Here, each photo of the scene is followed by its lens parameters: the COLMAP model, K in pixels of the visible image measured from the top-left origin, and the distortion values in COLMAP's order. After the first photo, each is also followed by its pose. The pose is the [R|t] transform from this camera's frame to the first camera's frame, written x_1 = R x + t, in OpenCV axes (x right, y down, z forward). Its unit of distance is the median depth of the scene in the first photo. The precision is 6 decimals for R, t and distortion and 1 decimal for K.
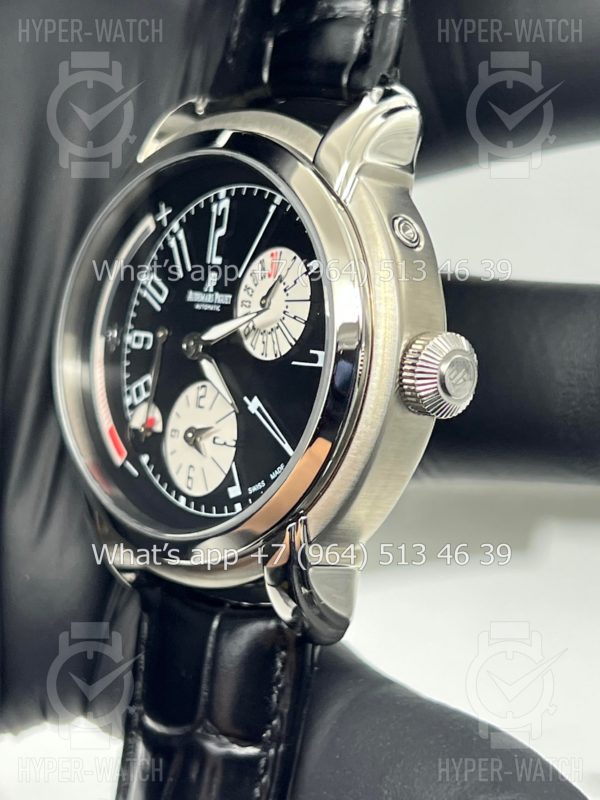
lens RADIAL K [[1880.8, 0, 301.2], [0, 1880.8, 398.4], [0, 0, 1]] dist [0.205085, 0.000000]
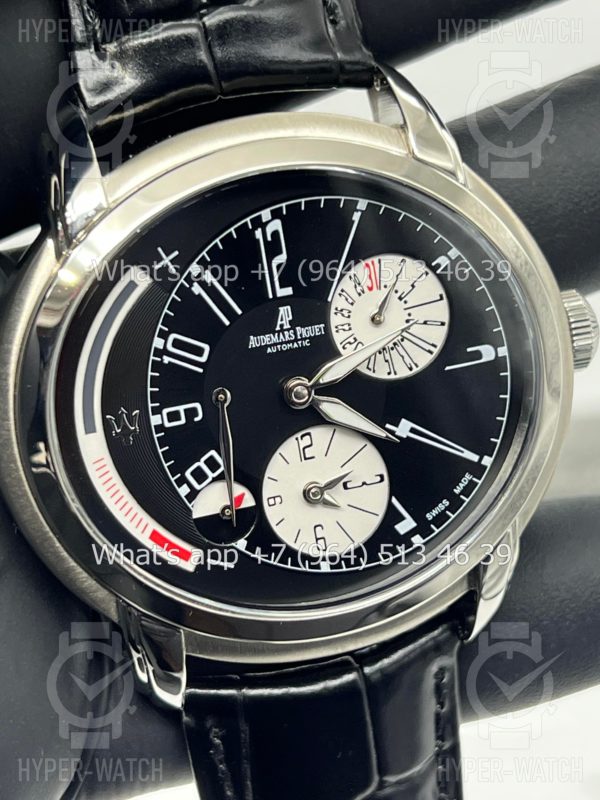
lens RADIAL K [[1880.8, 0, 303.2], [0, 1880.8, 396.3], [0, 0, 1]] dist [0.205085, 0.000000]
pose [[0.413381, -0.303576, 0.858463, -0.798948], [0.224604, 0.947651, 0.226960, -0.222332], [-0.882422, 0.098994, 0.459925, 0.601886]]
